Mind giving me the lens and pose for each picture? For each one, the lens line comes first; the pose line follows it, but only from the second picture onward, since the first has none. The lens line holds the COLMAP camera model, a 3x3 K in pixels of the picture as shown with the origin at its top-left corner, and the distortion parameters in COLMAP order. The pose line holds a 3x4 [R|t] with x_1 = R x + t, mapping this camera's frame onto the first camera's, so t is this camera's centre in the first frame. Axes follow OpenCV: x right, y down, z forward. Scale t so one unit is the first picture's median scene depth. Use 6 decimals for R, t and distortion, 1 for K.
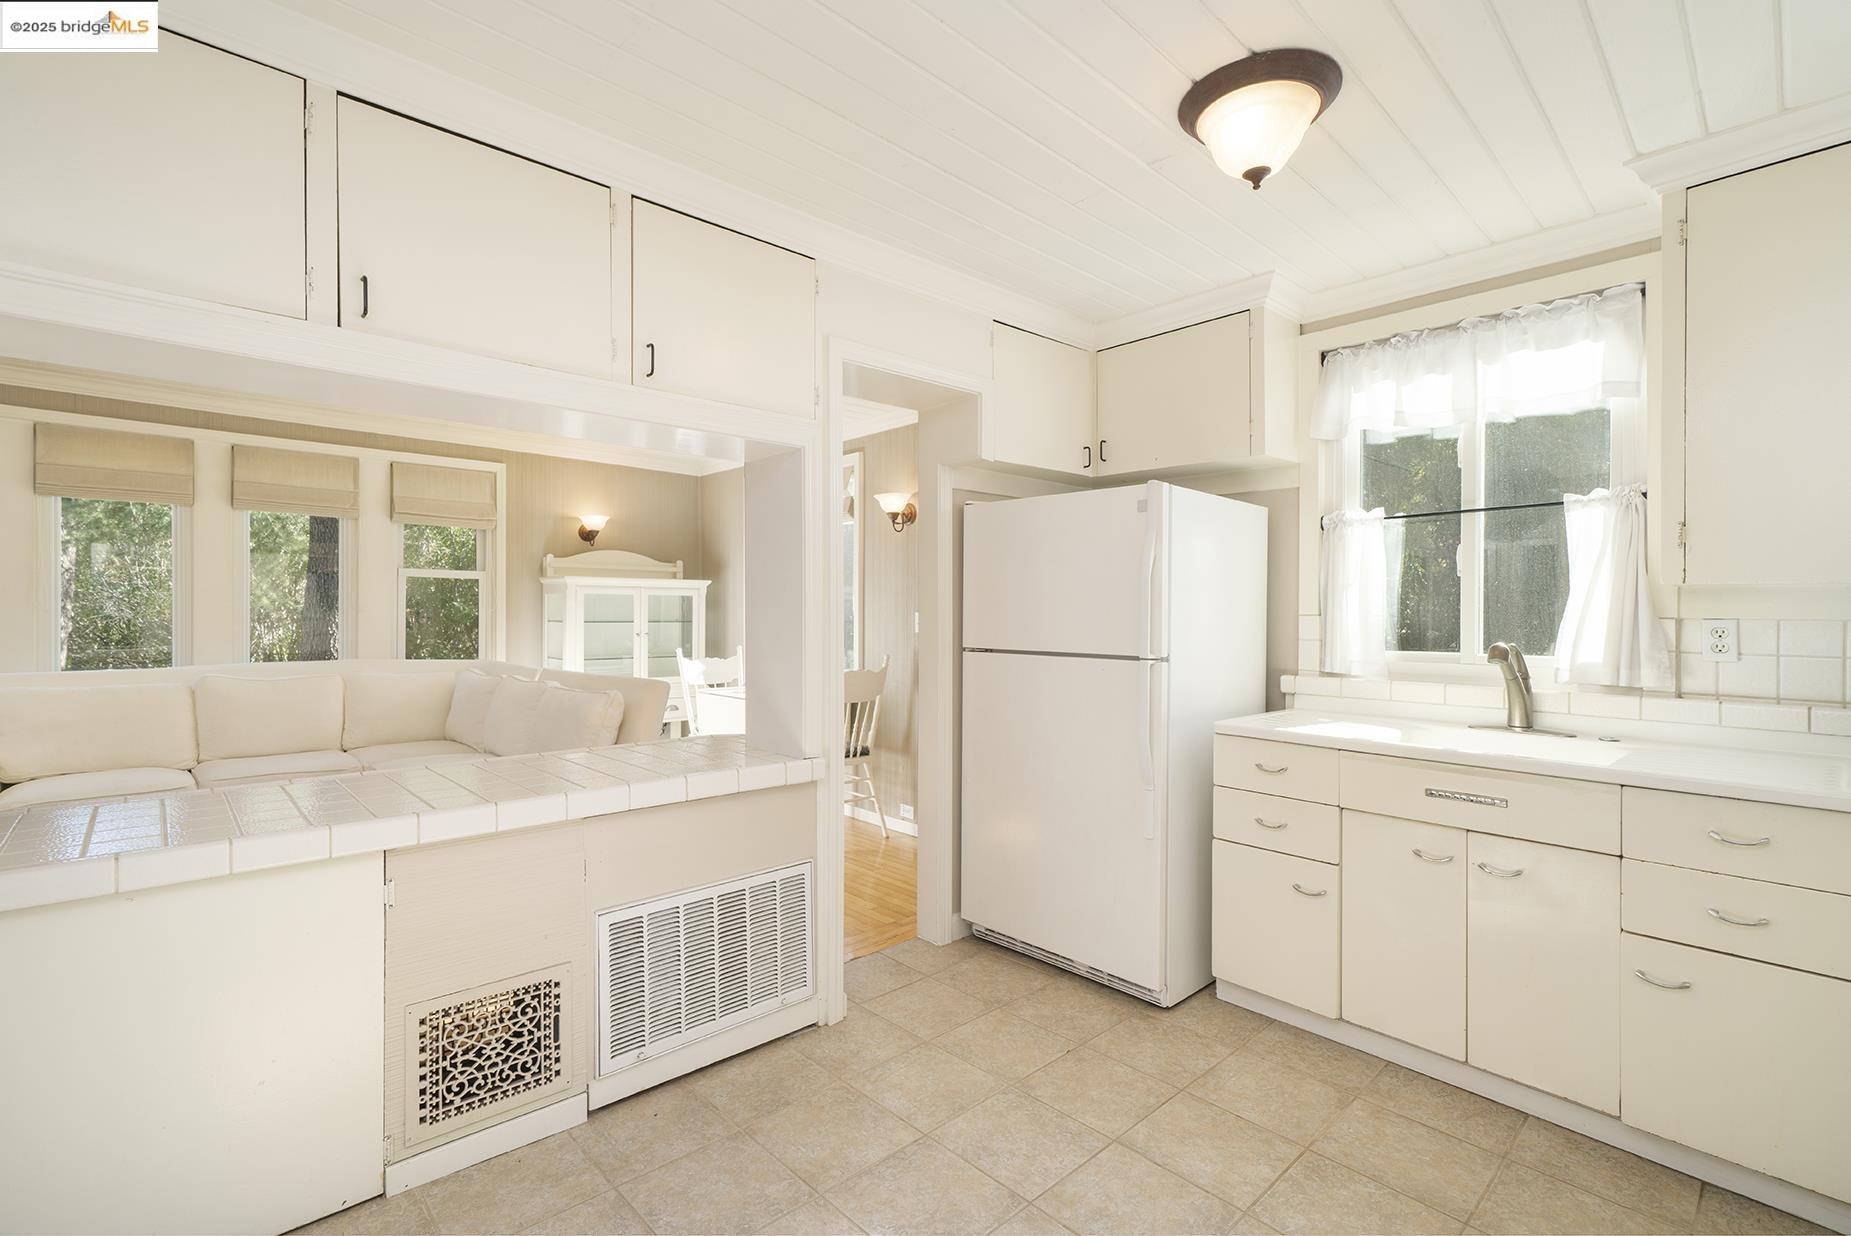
lens RADIAL K [[832.3, 0, 910.6], [0, 832.3, 617.7], [0, 0, 1]] dist [-0.000908, -0.001951]
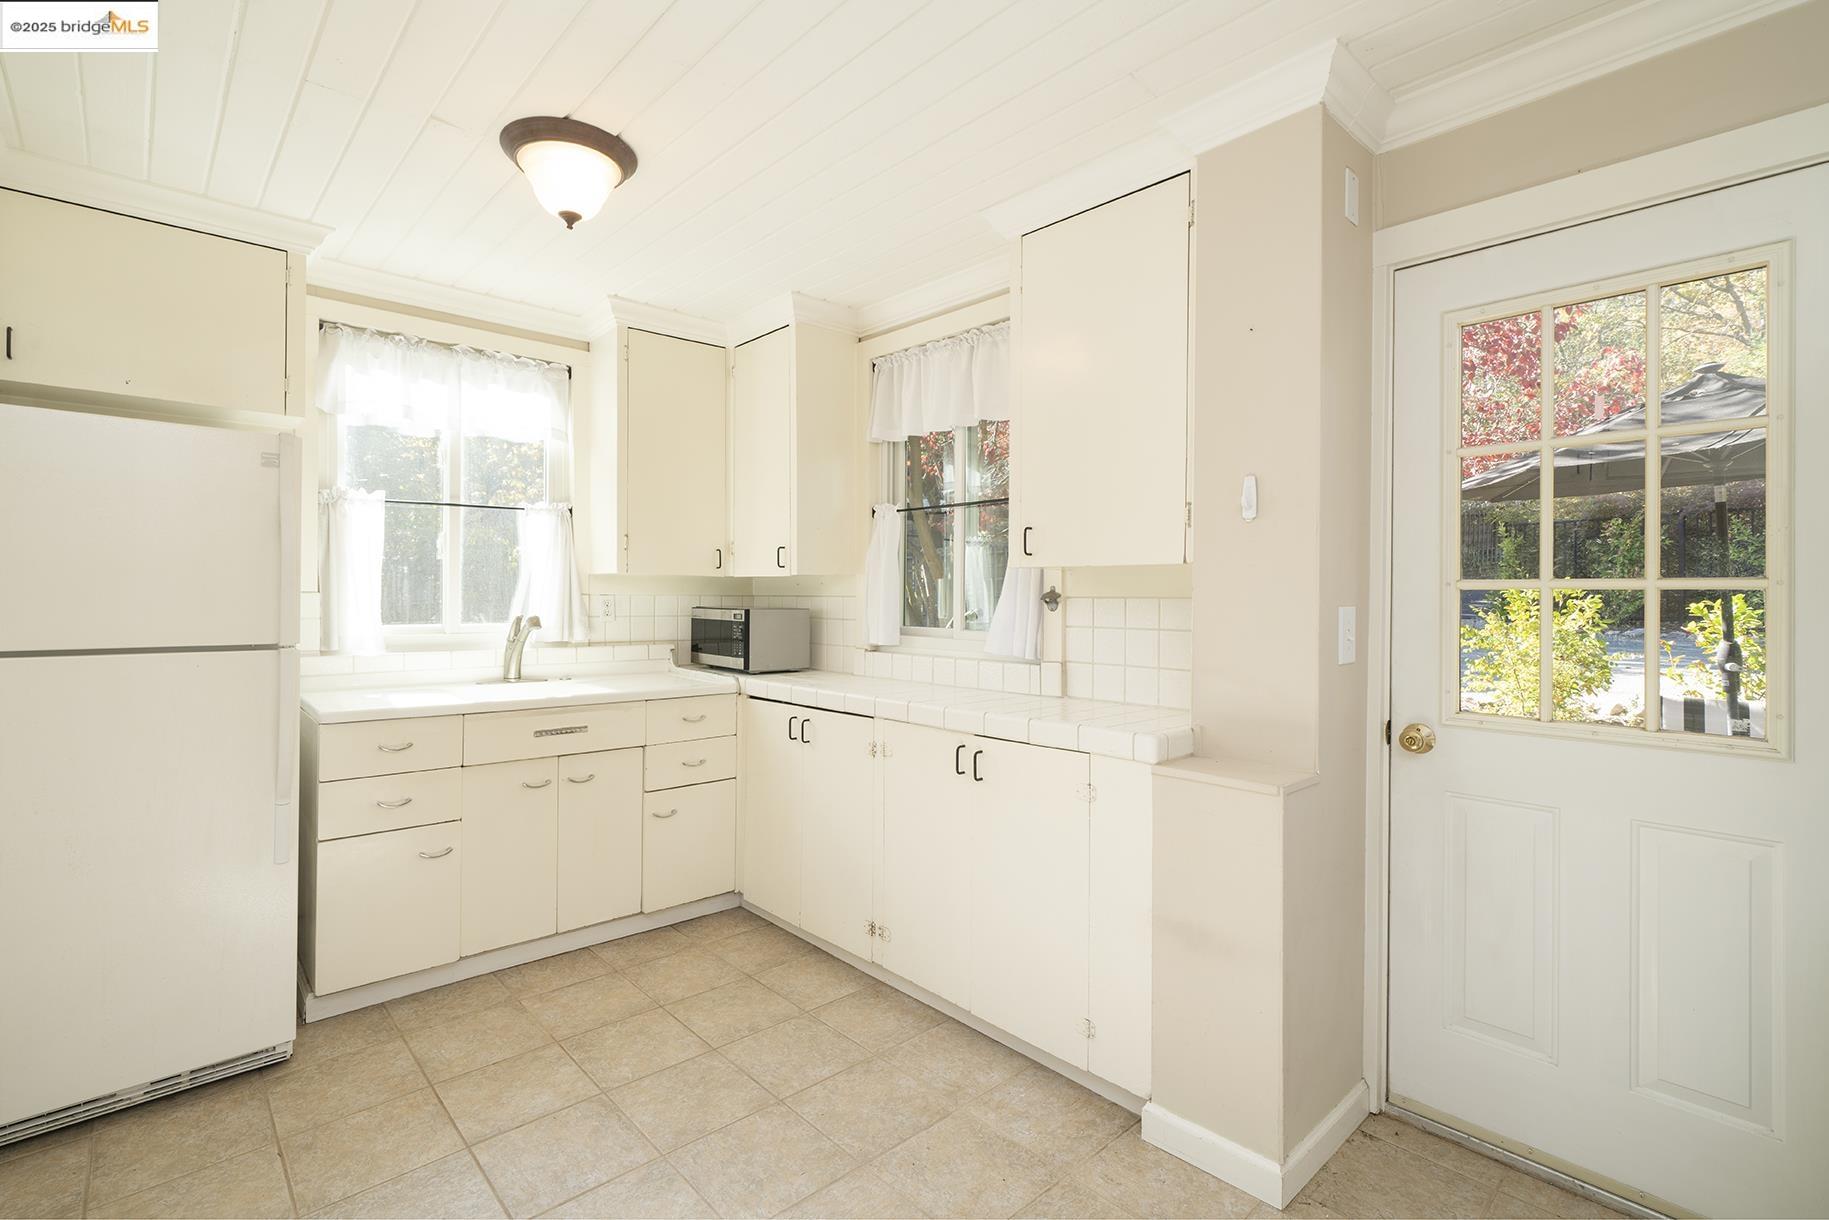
lens RADIAL K [[822.4, 0, 878.3], [0, 822.4, 589.2], [0, 0, 1]] dist [-0.000908, -0.001951]
pose [[0.017313, 0.001091, 0.999850, -0.542455], [0.000113, 0.999999, -0.001093, -0.006550], [-0.999850, 0.000132, 0.017312, 0.407049]]
